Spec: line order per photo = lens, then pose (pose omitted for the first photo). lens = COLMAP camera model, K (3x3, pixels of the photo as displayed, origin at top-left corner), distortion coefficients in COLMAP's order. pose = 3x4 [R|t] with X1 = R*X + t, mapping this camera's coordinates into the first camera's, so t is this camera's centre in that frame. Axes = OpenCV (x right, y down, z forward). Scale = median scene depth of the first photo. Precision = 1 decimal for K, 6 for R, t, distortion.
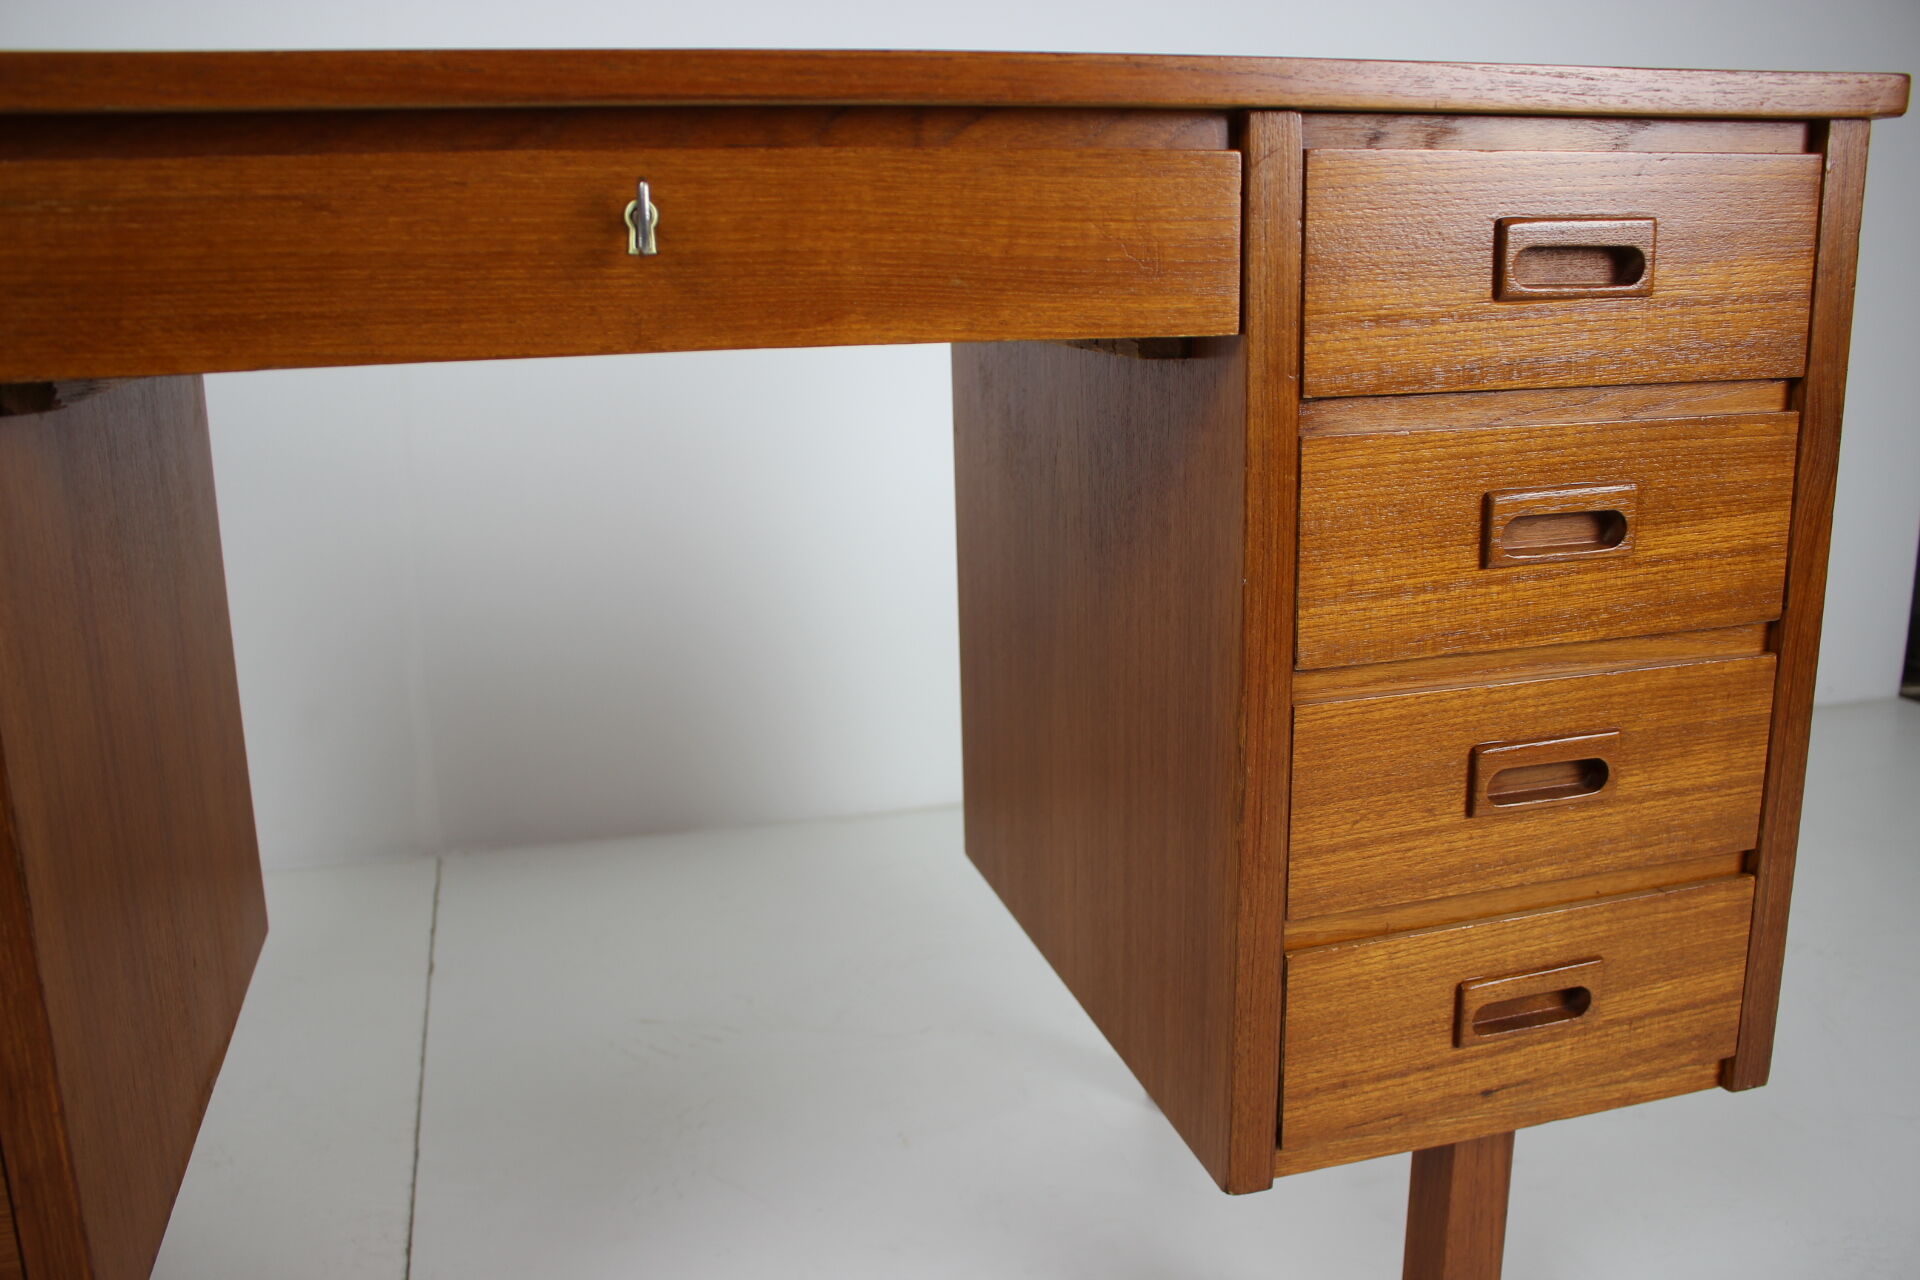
lens RADIAL K [[1634.4, 0, 960.0], [0, 1634.4, 640.0], [0, 0, 1]] dist [-0.123577, 0.149284]
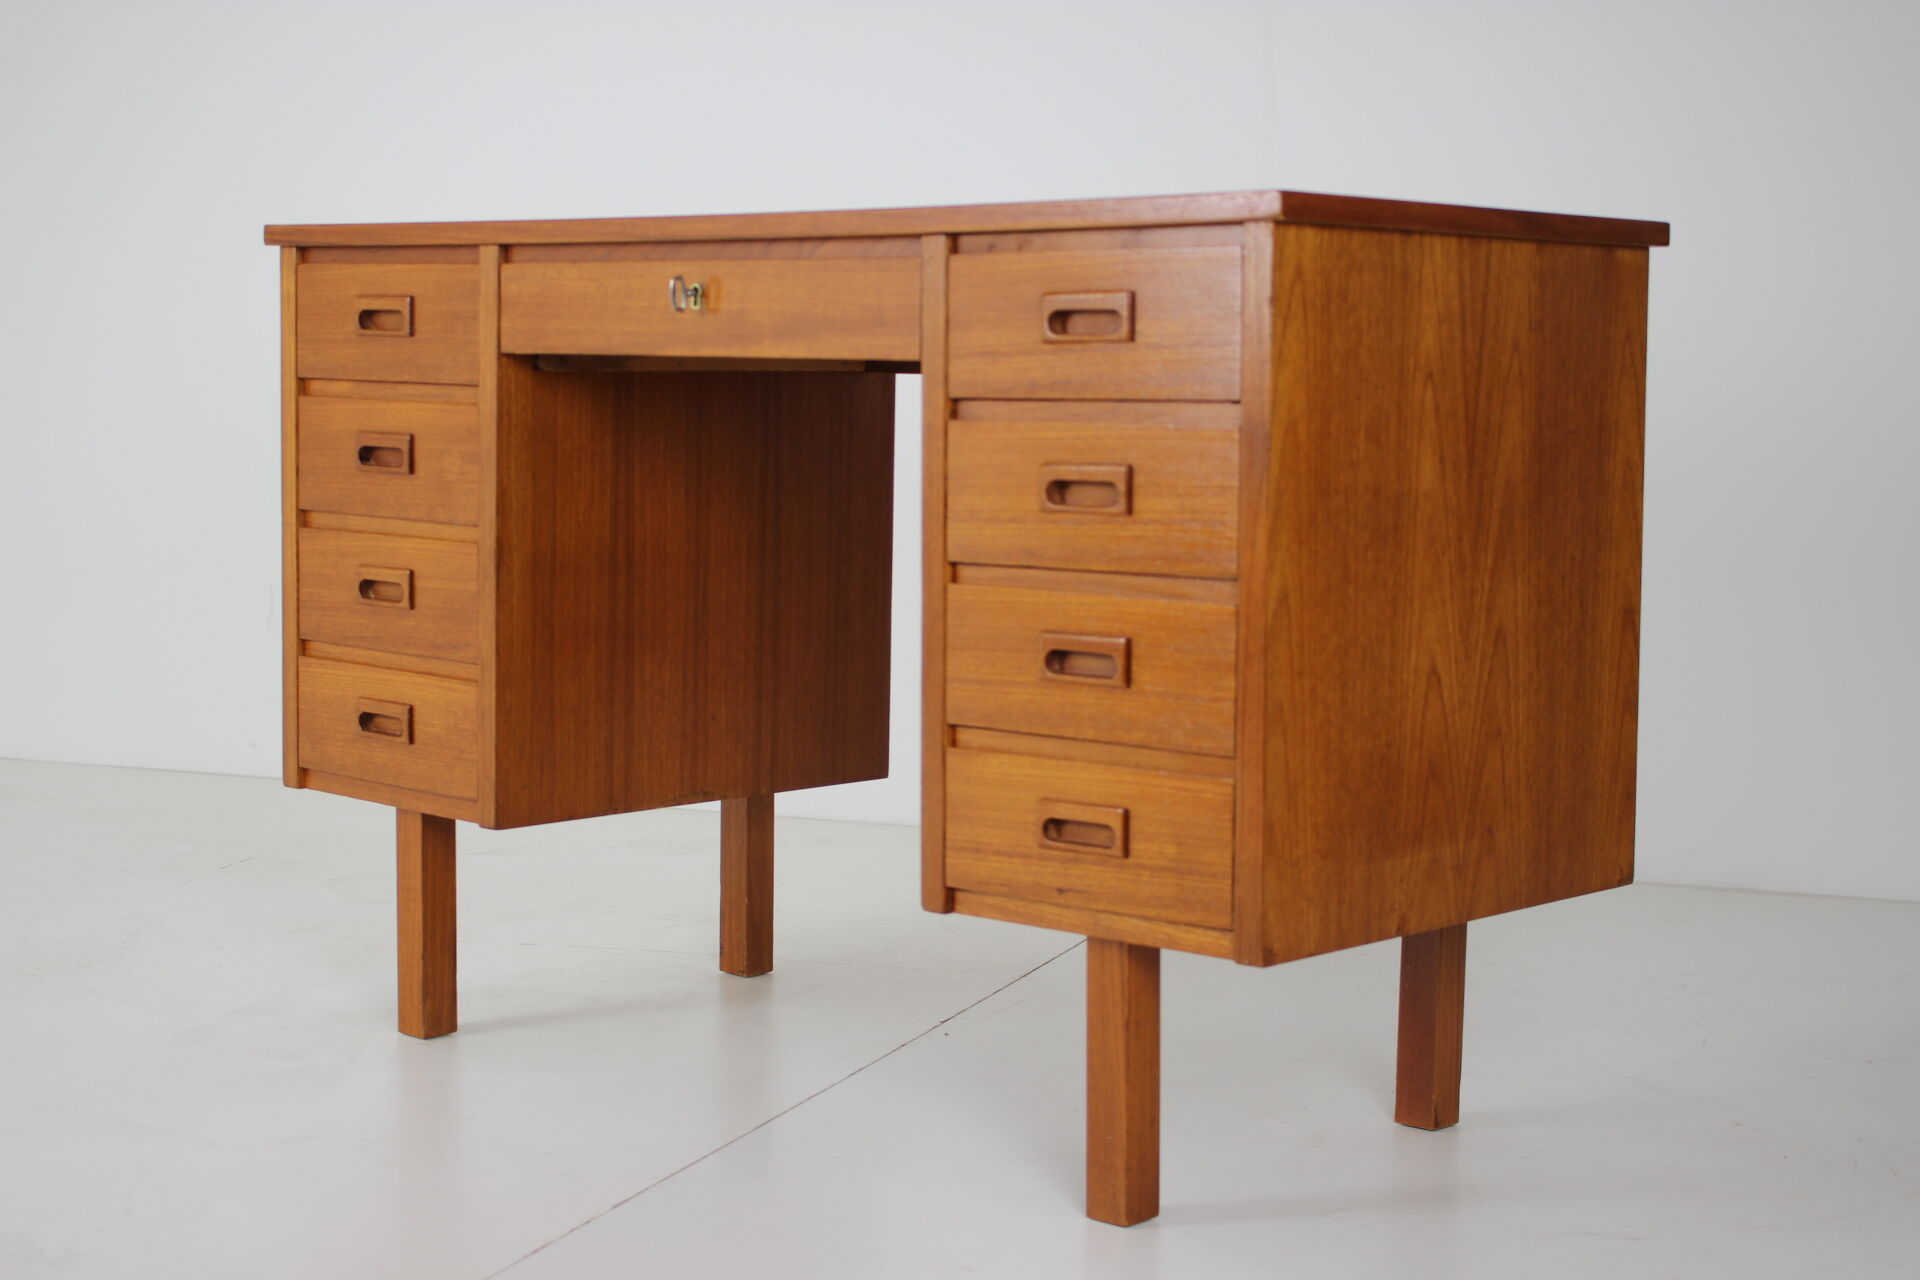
lens RADIAL K [[2750.7, 0, 960.0], [0, 2750.7, 640.0], [0, 0, 1]] dist [0.540139, 0.030013]
pose [[0.518585, 0.092829, -0.849972, 2.529929], [-0.241323, 0.969564, -0.041346, 0.203512], [0.820264, 0.226559, 0.525203, -0.446029]]
